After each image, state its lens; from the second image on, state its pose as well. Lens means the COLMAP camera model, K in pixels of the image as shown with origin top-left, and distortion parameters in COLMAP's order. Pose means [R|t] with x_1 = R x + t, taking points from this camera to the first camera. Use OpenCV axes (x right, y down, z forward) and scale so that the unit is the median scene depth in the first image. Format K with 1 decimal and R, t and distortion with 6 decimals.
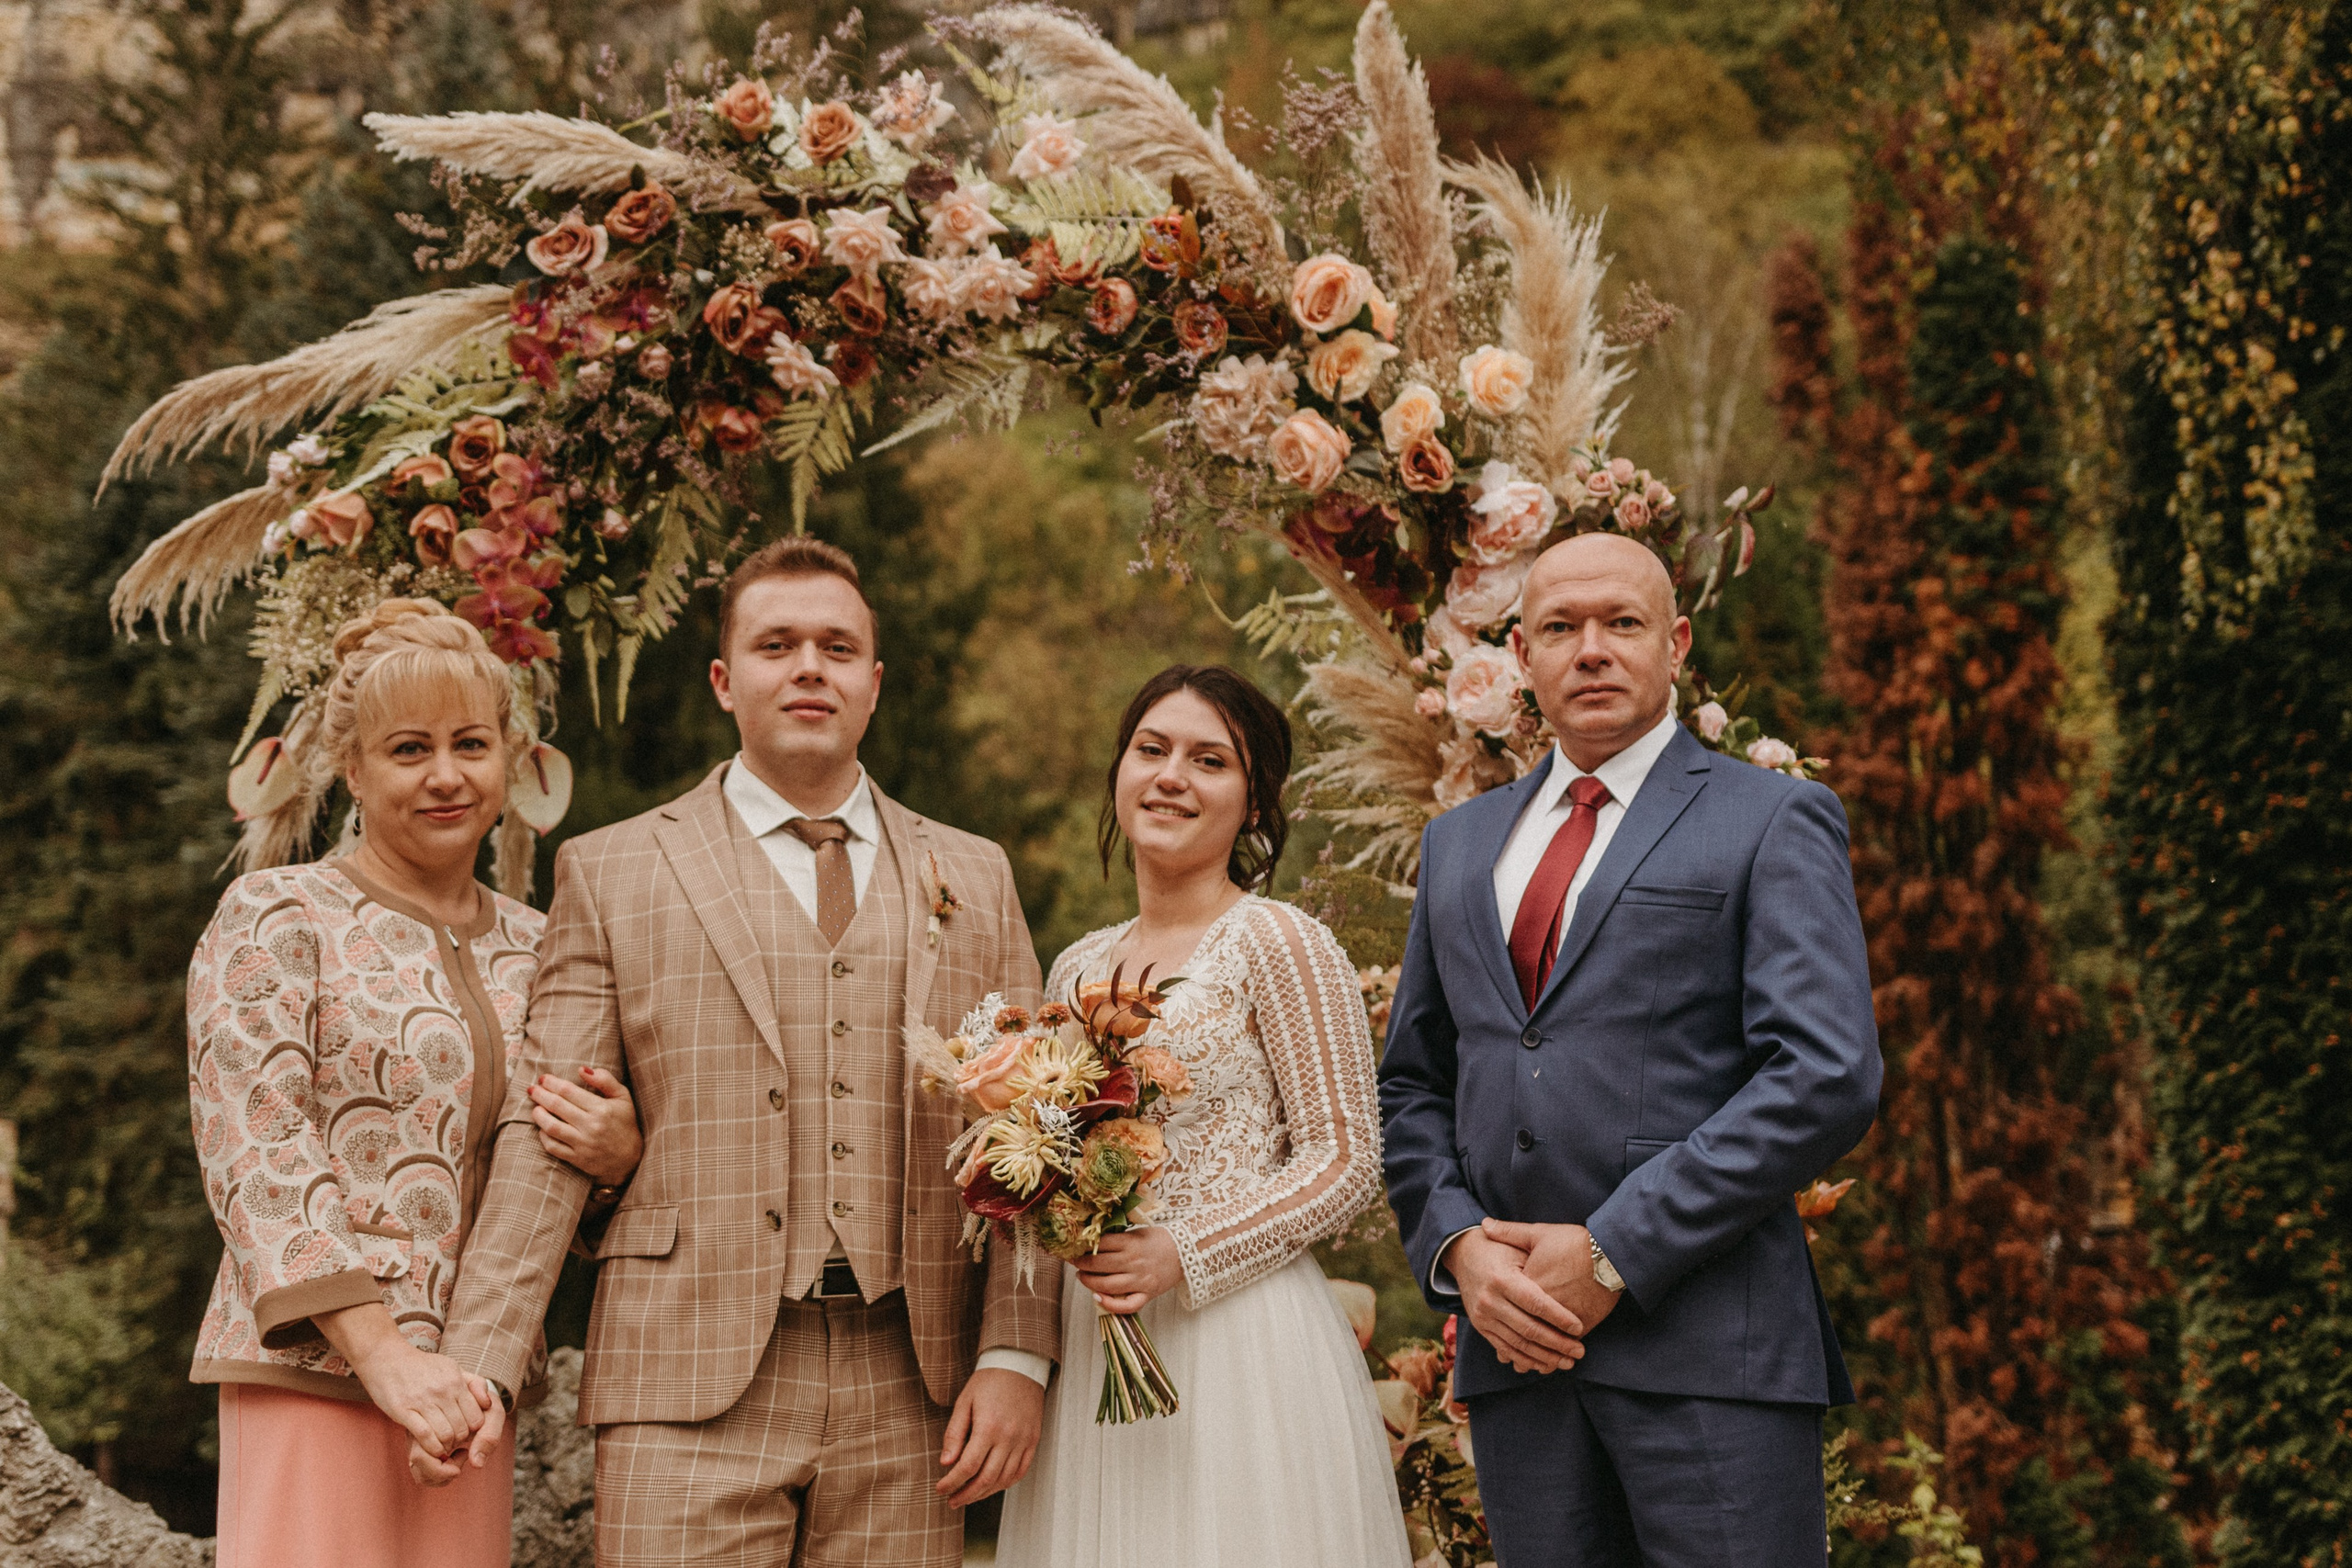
lens RADIAL K [[3338.8, 0, 1187.2], [0, 3338.8, 780.0], [0, 0, 1]] dist [0.125761, 0.000000]
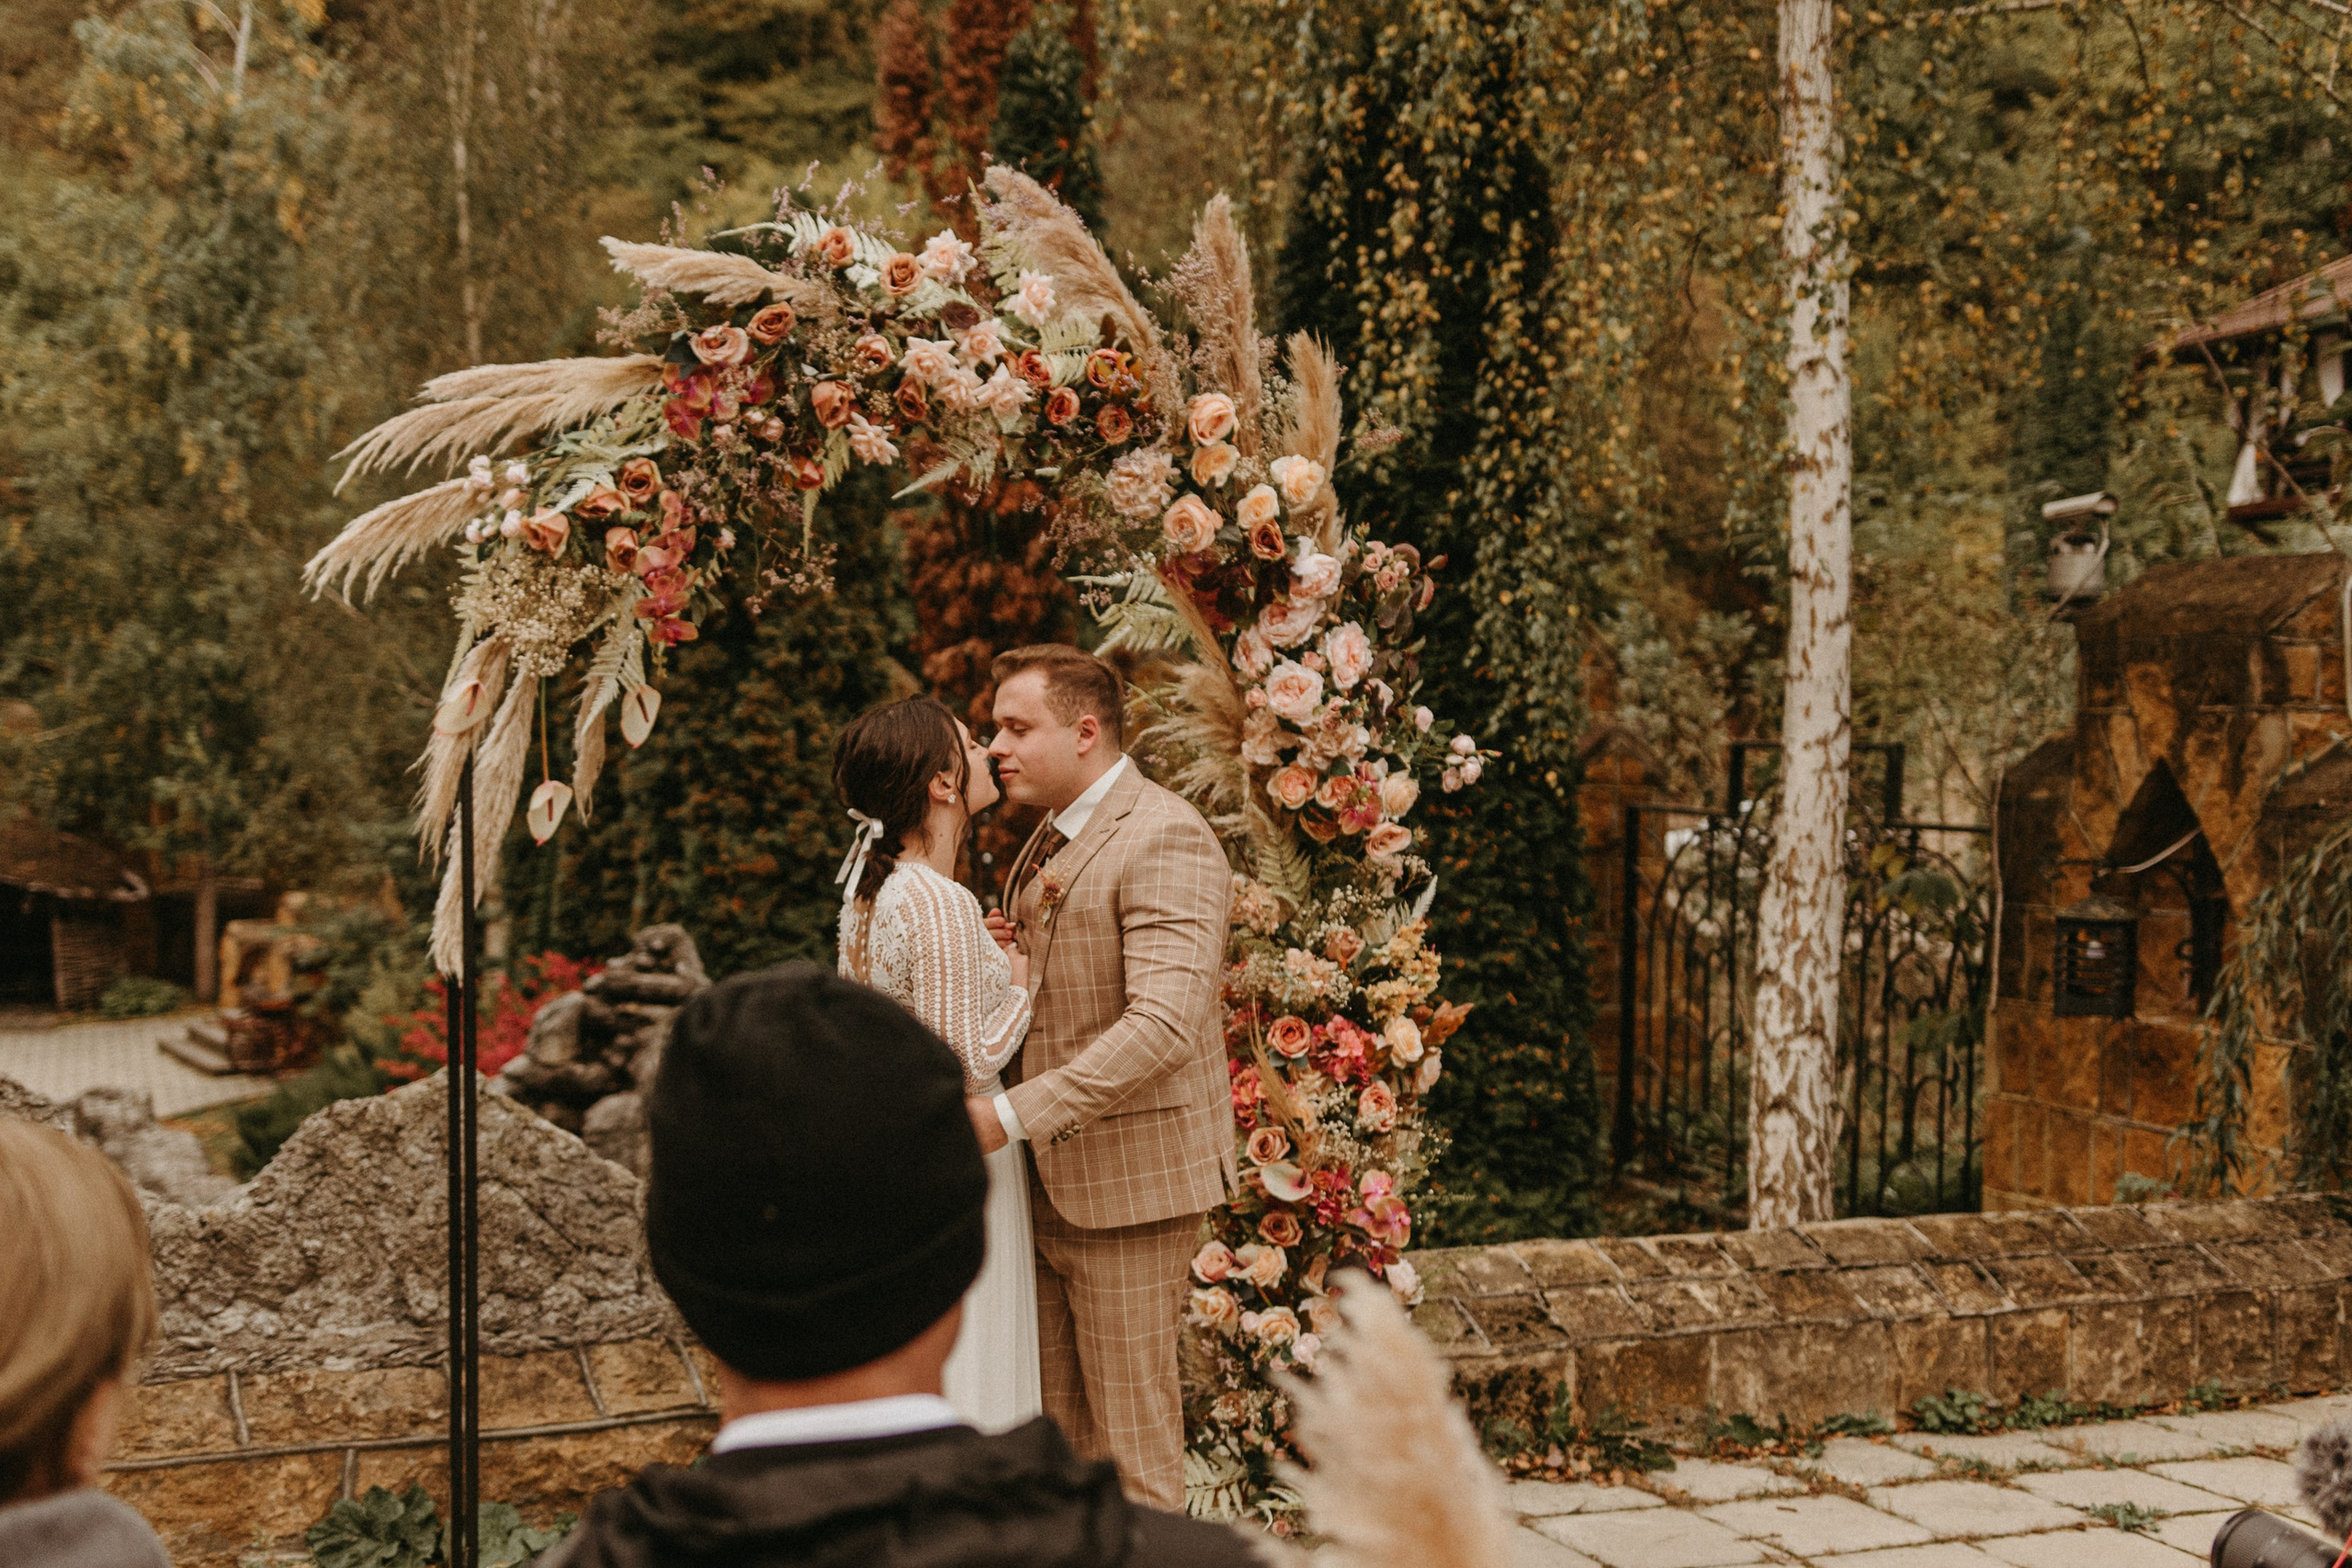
lens RADIAL K [[3023.5, 0, 1154.7], [0, 3023.5, 780.3], [0, 0, 1]] dist [0.067598, 0.000000]
pose [[0.924884, 0.032438, 0.378863, -0.479619], [-0.091756, 0.985951, 0.139578, -0.169719], [-0.369013, -0.163856, 0.914866, -0.241170]]
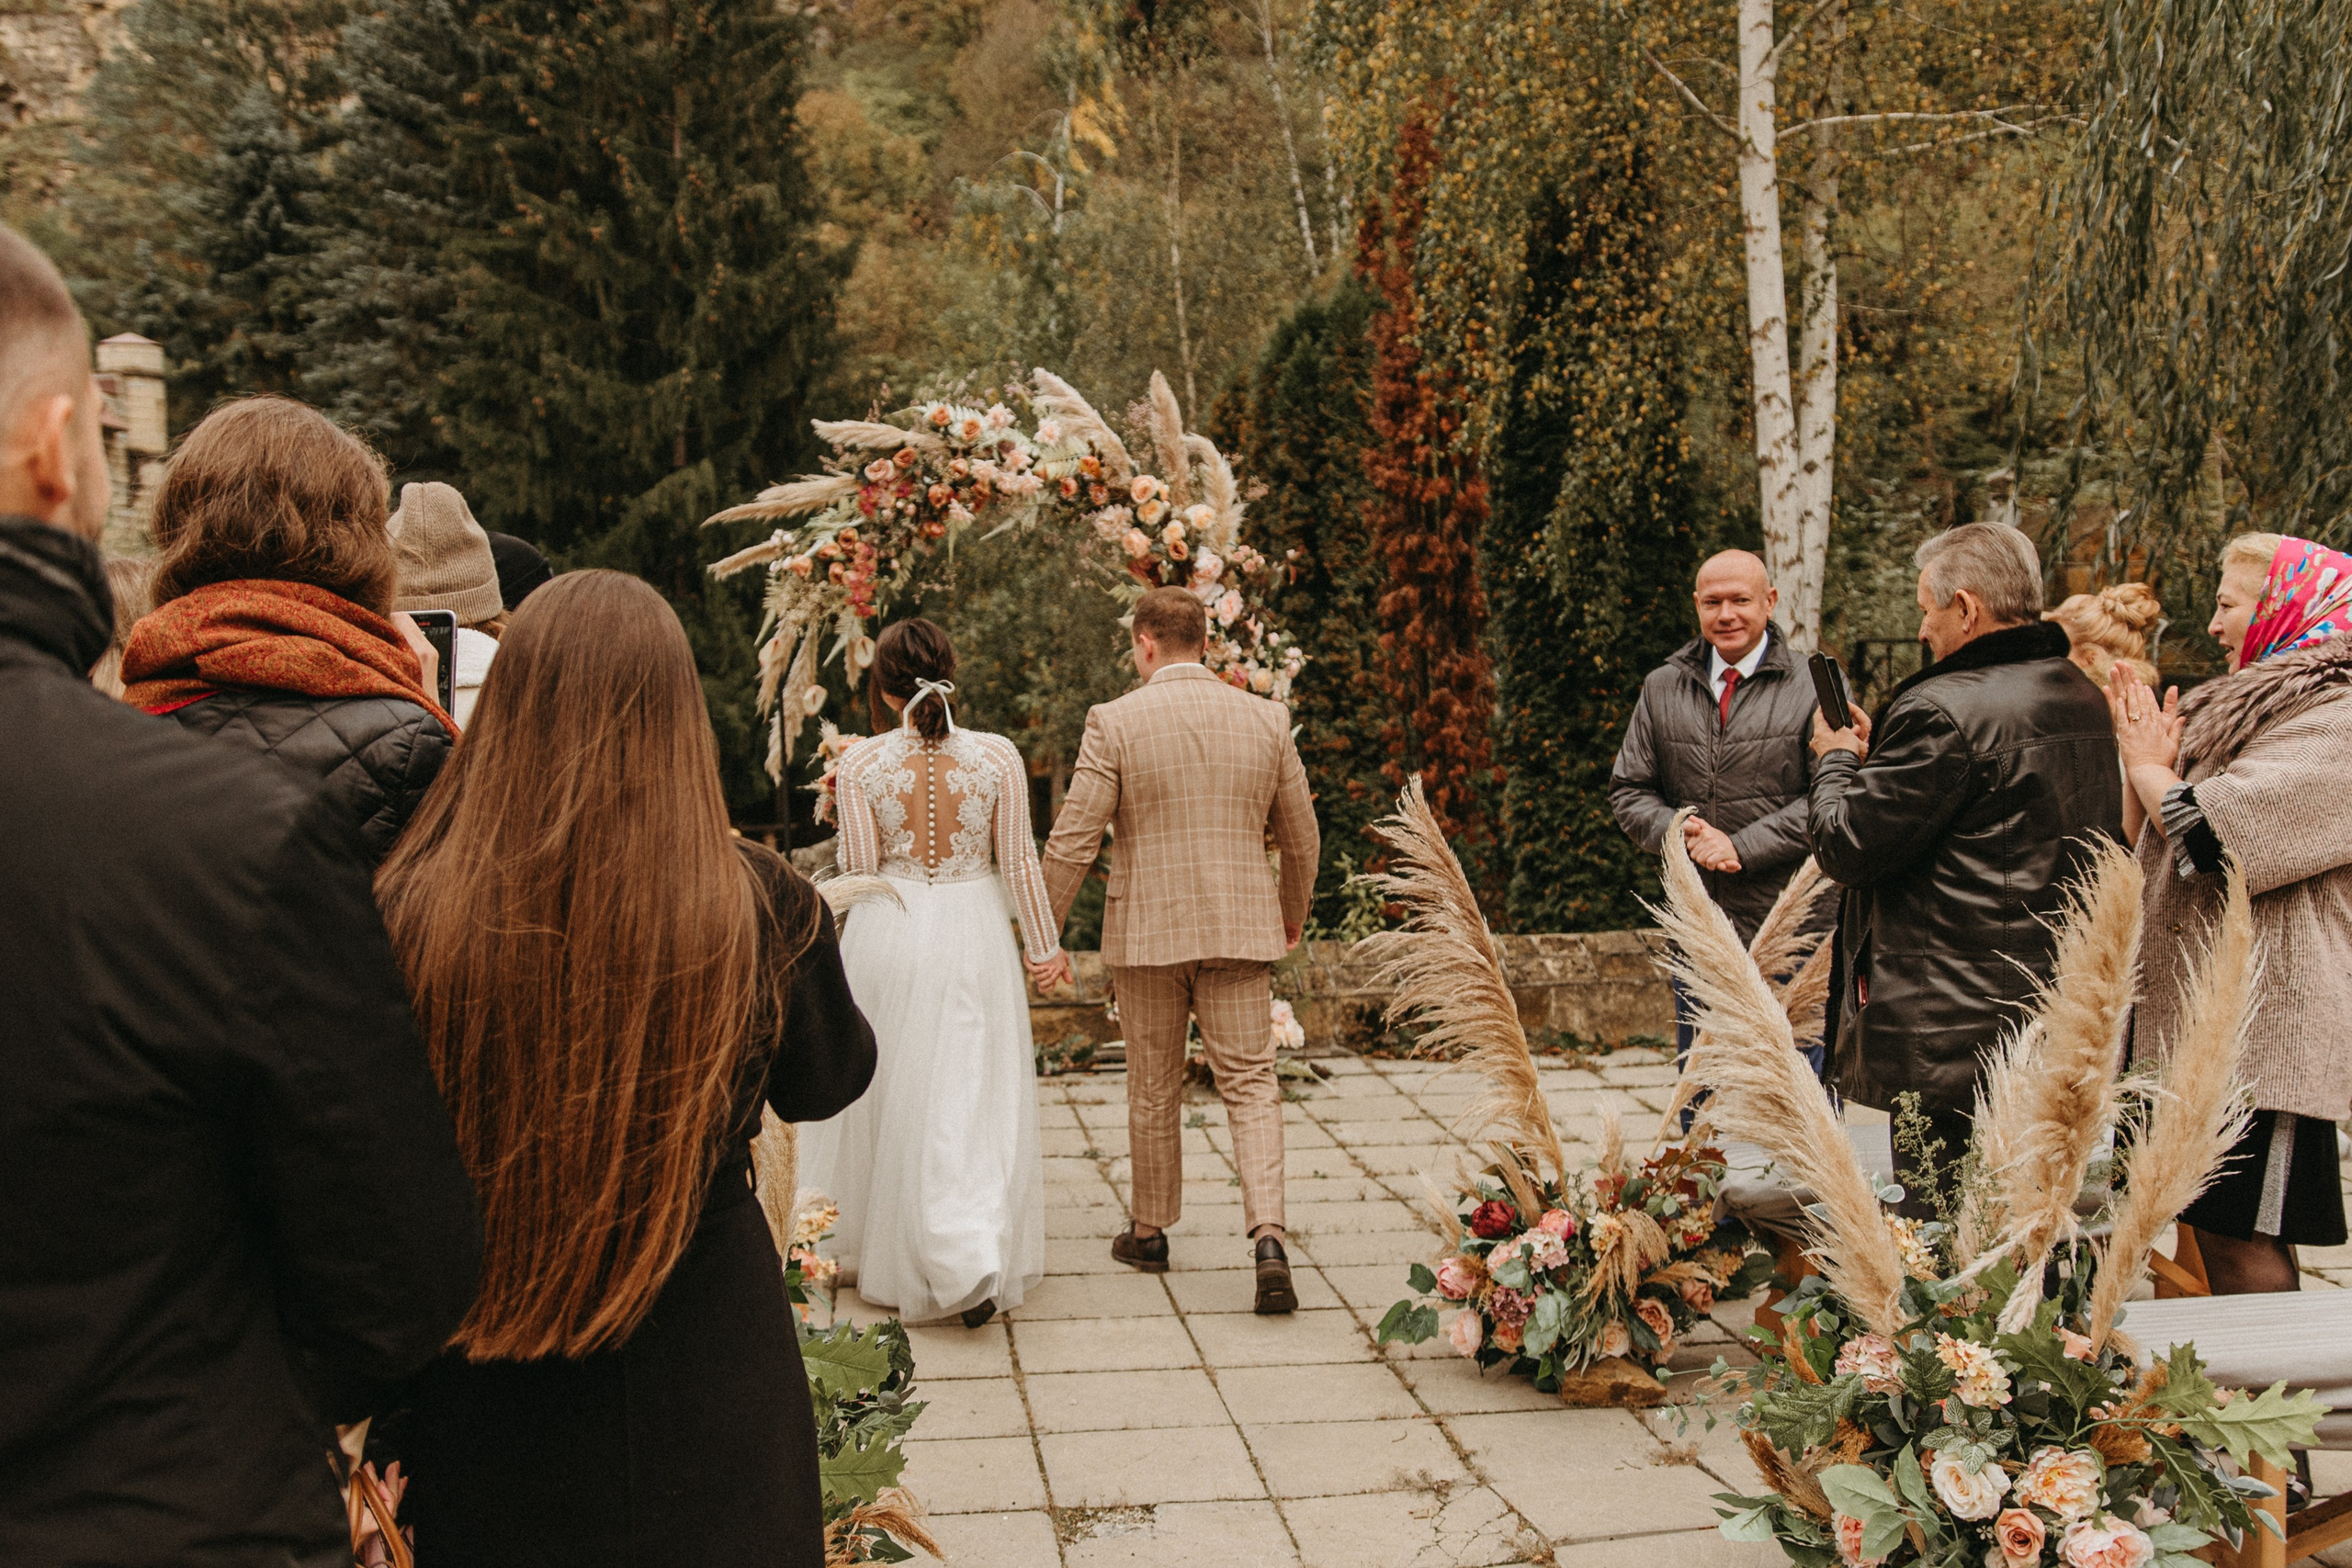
lens RADIAL K [[2427.0, 0, 1191.7], [0, 2427.0, 809.2], [0, 0, 1]] dist [0.008064, 0.000000]
pose [[0.995496, 0.000285, 0.094803, -0.114245], [-0.019820, 0.978525, 0.205174, -0.300514], [-0.092708, -0.206129, 0.974123, -1.075040]]
